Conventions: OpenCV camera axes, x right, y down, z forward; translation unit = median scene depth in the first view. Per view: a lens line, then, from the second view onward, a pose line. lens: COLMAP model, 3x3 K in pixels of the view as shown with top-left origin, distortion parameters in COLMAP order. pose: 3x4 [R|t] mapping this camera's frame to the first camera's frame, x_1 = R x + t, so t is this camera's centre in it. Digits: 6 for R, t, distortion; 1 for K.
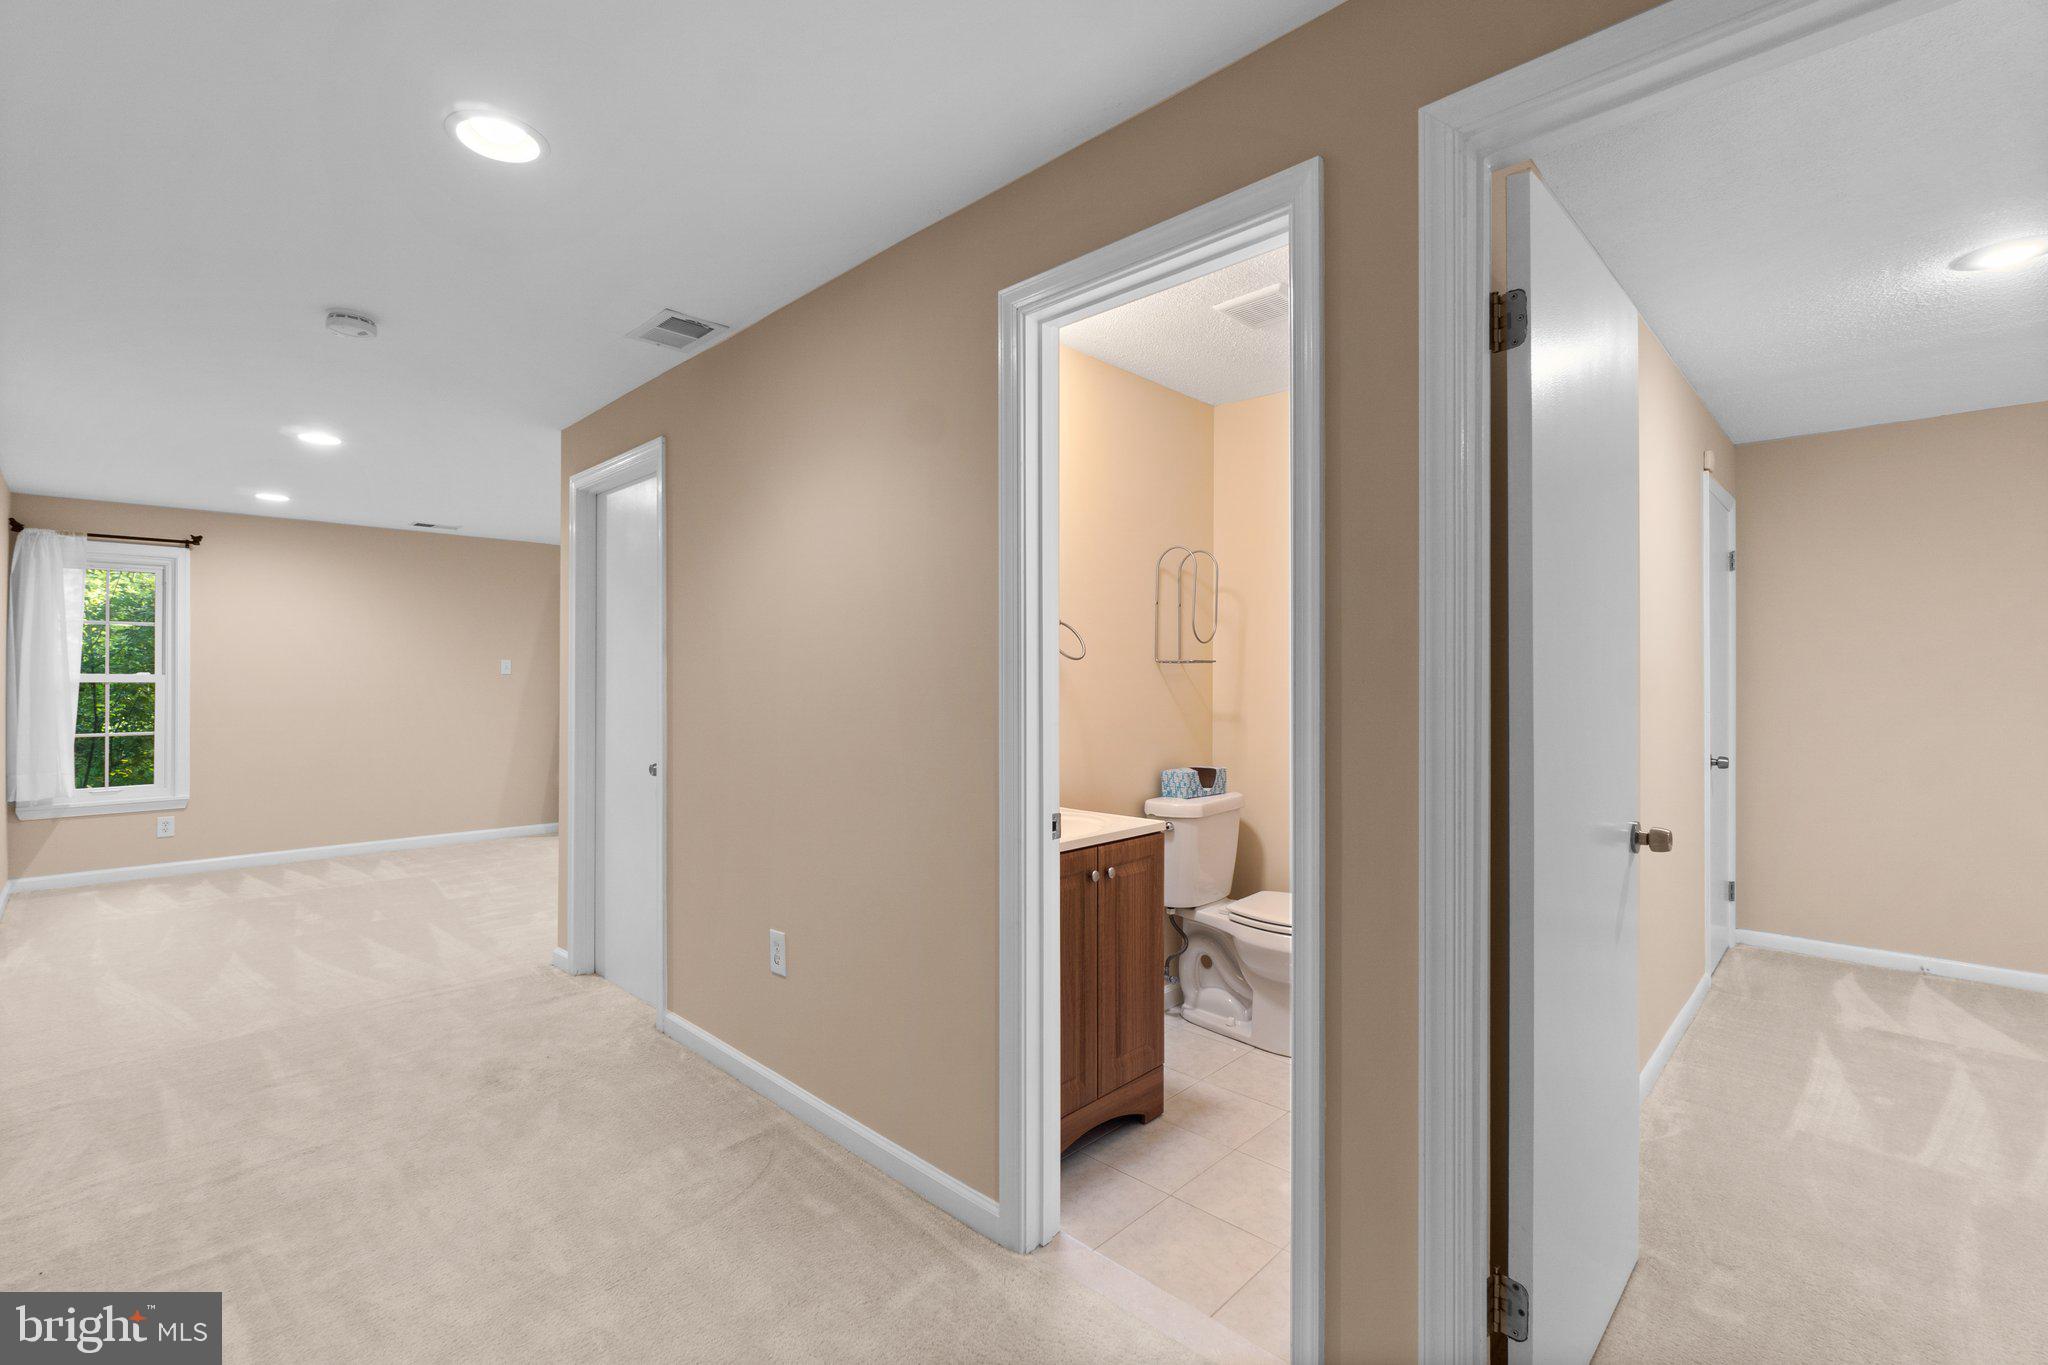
lens RADIAL K [[903.3, 0, 1021.3], [0, 903.3, 677.1], [0, 0, 1]] dist [-0.000945, -0.000322]
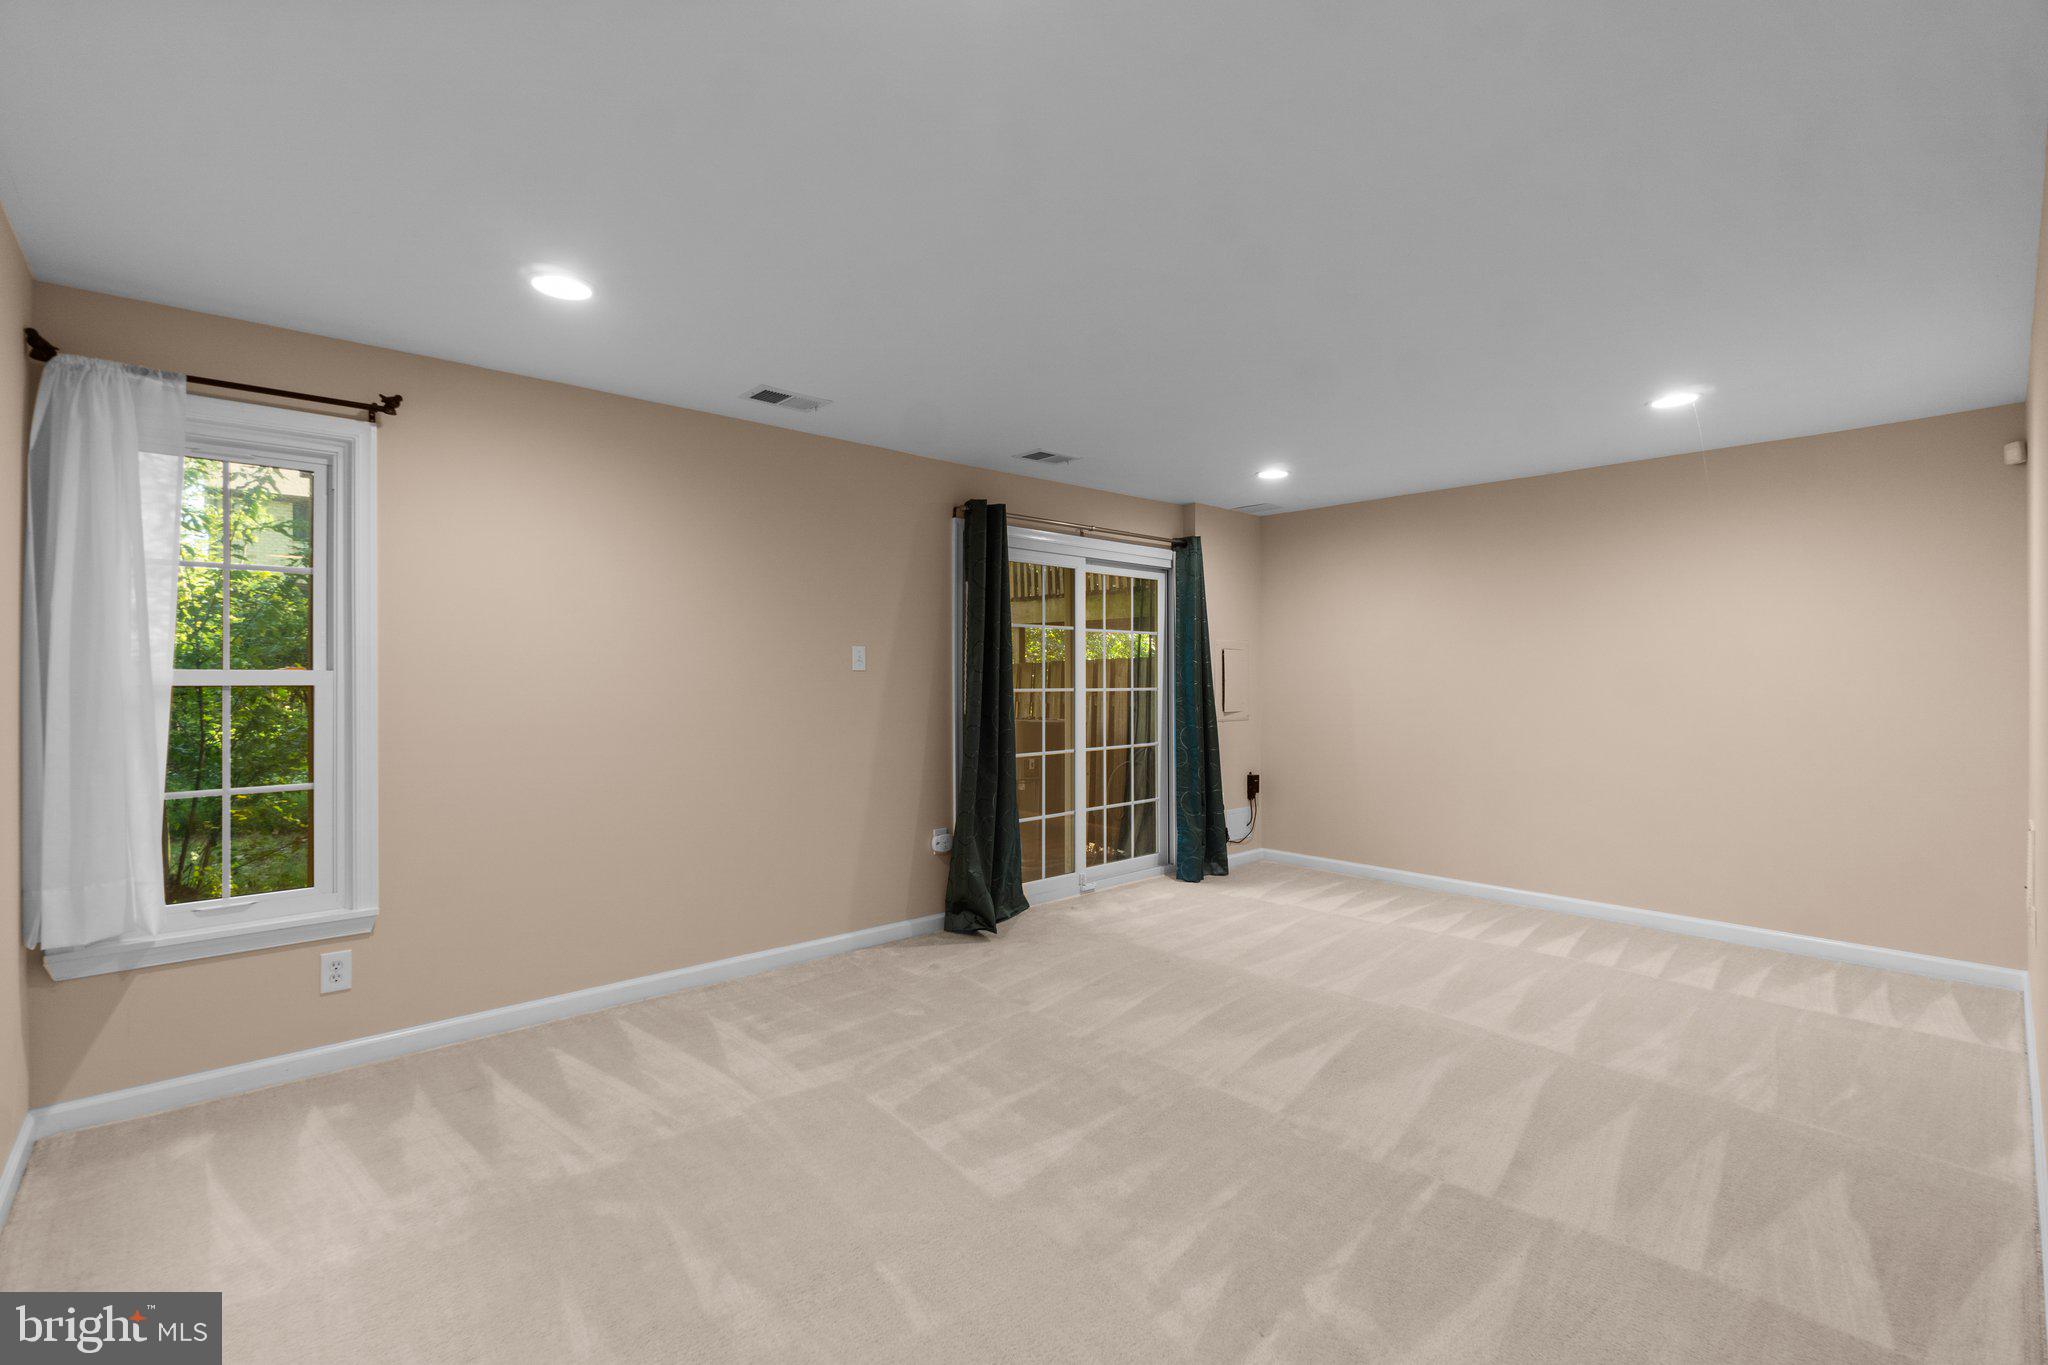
lens RADIAL K [[893.5, 0, 1015.7], [0, 893.5, 680.5], [0, 0, 1]] dist [-0.003031, -0.000159]
pose [[0.998724, 0.000225, -0.050500, -0.544999], [0.000025, 0.999988, 0.004956, 0.000540], [0.050500, -0.004951, 0.998712, 0.523379]]
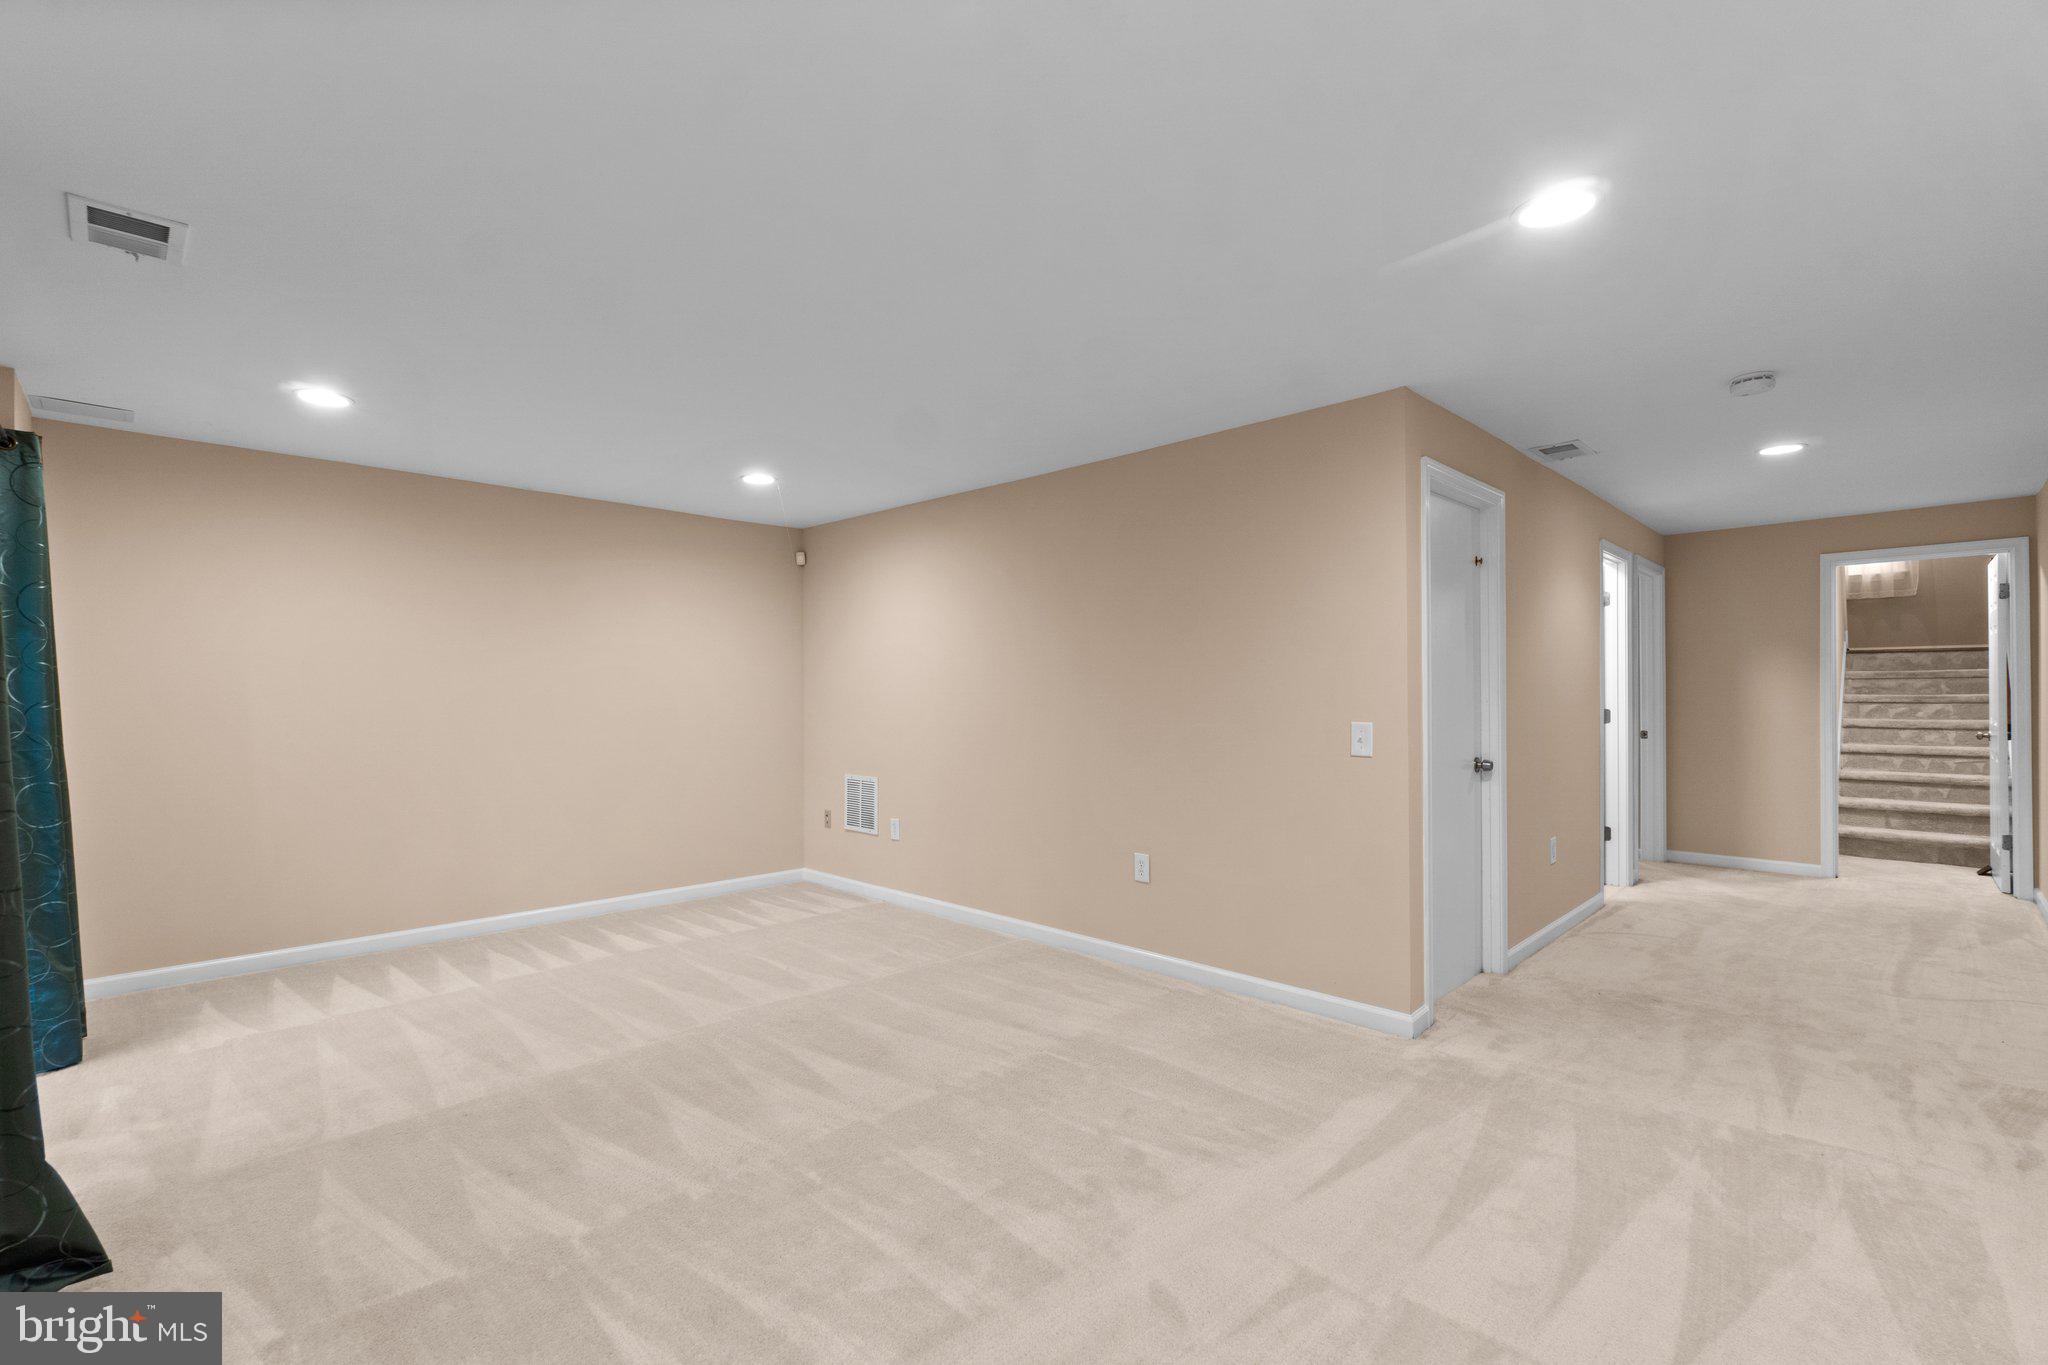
lens RADIAL K [[893.5, 0, 1015.7], [0, 893.5, 680.5], [0, 0, 1]] dist [-0.003031, -0.000159]
pose [[0.023048, 0.008906, 0.999695, -0.902763], [0.000806, 0.999960, -0.008927, -0.003159], [-0.999734, 0.001012, 0.023040, 0.892418]]
